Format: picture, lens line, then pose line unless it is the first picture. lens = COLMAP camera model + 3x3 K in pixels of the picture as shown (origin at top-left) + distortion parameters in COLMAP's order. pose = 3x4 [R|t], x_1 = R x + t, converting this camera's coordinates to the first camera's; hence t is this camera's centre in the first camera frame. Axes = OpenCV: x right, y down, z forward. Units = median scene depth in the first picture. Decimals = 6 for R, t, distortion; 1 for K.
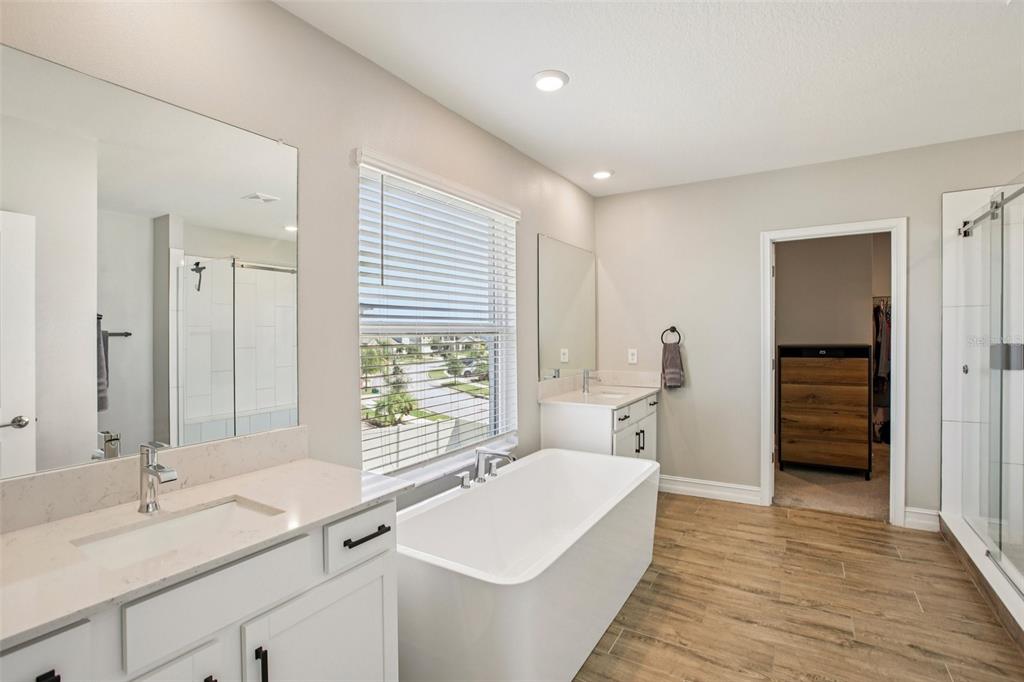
lens RADIAL K [[487.5, 0, 504.8], [0, 487.5, 350.5], [0, 0, 1]] dist [-0.021480, 0.002410]
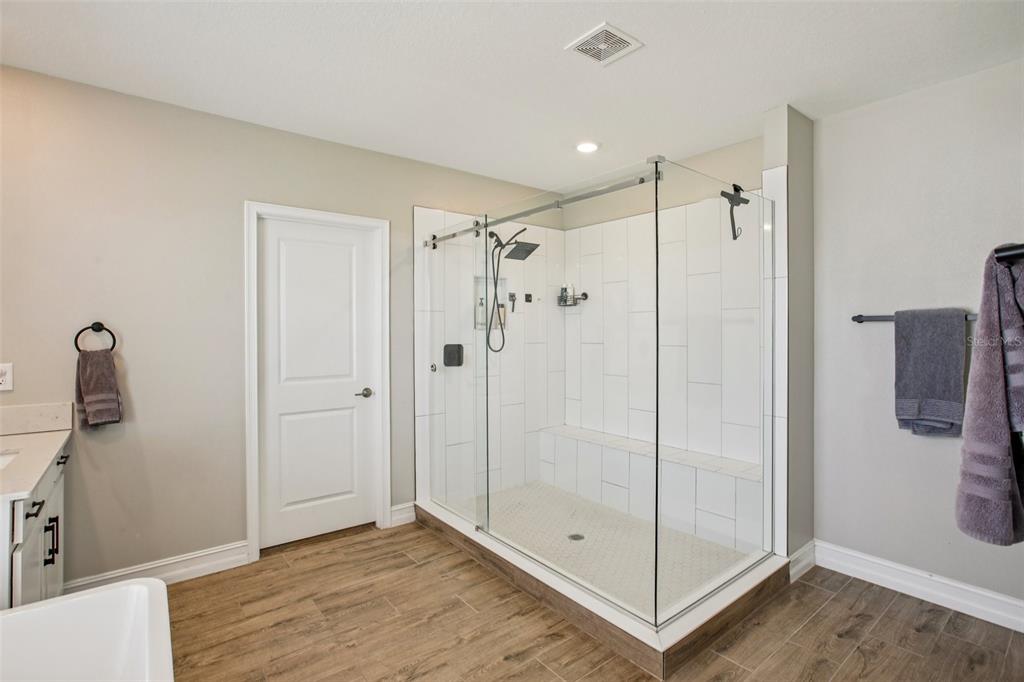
lens RADIAL K [[487.5, 0, 511.1], [0, 487.5, 336.1], [0, 0, 1]] dist [-0.021480, 0.002410]
pose [[0.340943, 0.002823, 0.940080, -0.044767], [0.030007, 0.999453, -0.013884, -0.012918], [-0.939605, 0.032942, 0.340672, 0.440323]]
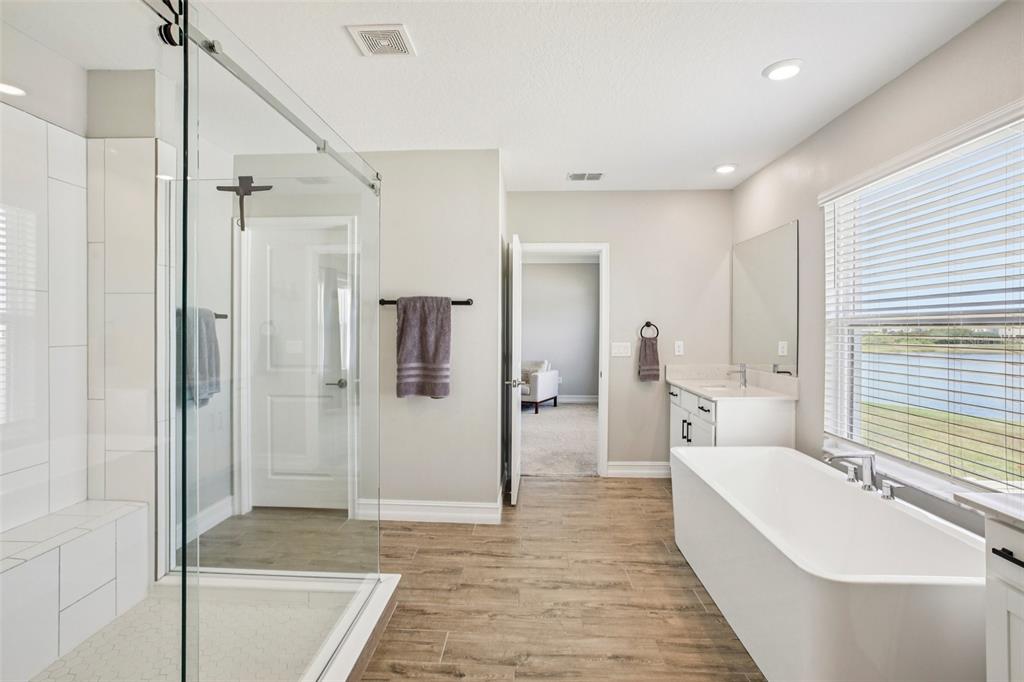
lens RADIAL K [[487.5, 0, 510.2], [0, 487.5, 333.0], [0, 0, 1]] dist [-0.021480, 0.002410]
pose [[-0.871232, 0.020593, -0.490439, 0.835294], [-0.004149, 0.998775, 0.049309, -0.053178], [0.490853, 0.044994, -0.870080, 1.254629]]
